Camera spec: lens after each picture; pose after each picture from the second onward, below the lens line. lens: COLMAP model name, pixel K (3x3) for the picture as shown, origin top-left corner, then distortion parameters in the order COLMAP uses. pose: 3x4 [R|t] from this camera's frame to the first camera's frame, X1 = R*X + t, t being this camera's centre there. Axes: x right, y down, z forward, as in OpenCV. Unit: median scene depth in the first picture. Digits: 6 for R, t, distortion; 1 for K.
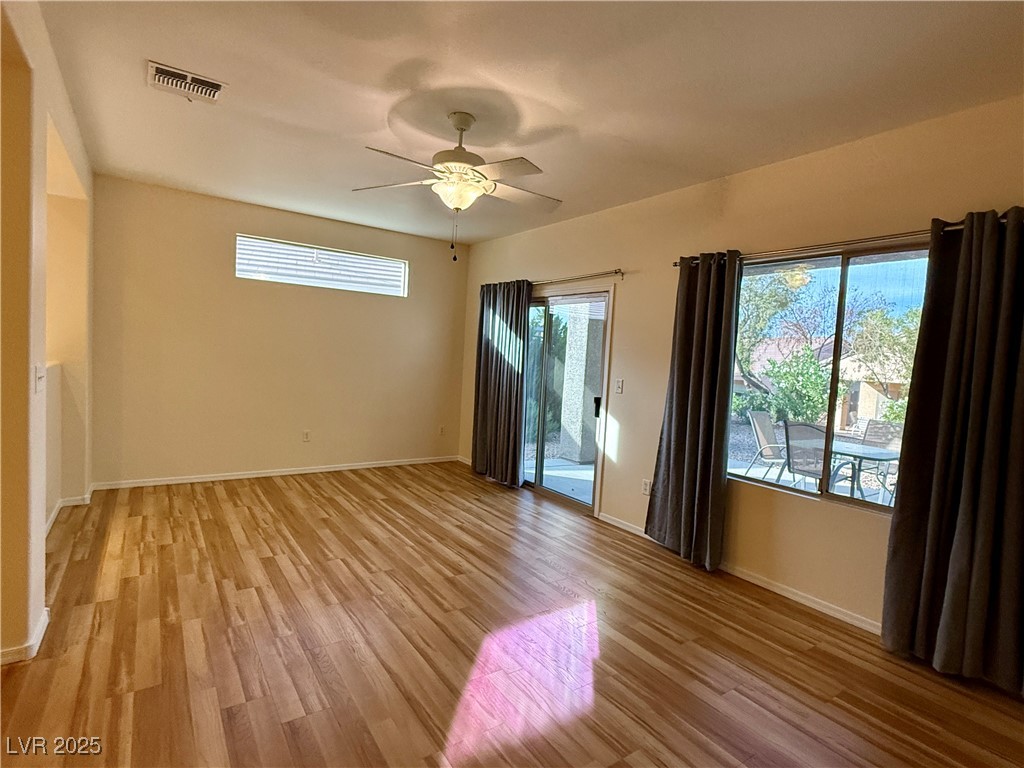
lens RADIAL K [[526.1, 0, 512.4], [0, 526.1, 385.5], [0, 0, 1]] dist [0.004283, 0.000417]
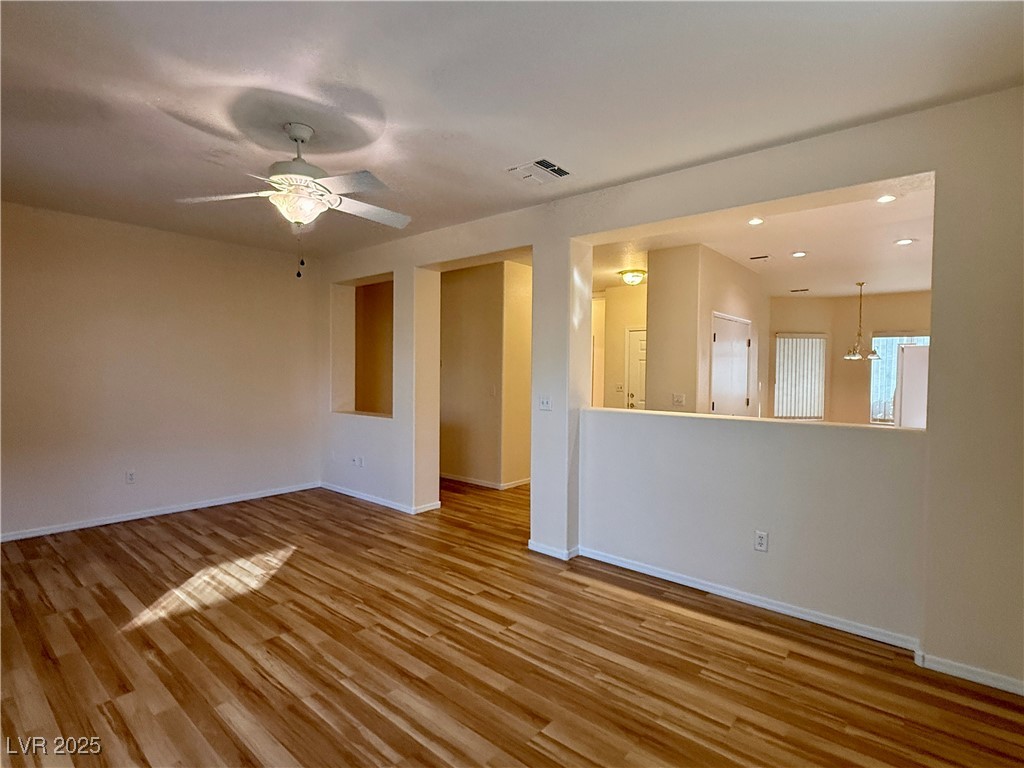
lens RADIAL K [[526.1, 0, 512.4], [0, 526.1, 385.5], [0, 0, 1]] dist [0.004283, 0.000417]
pose [[-0.966158, -0.060422, -0.250773, -0.234462], [-0.081301, 0.993958, 0.073742, -0.132237], [0.244803, 0.091635, -0.965233, 1.857230]]
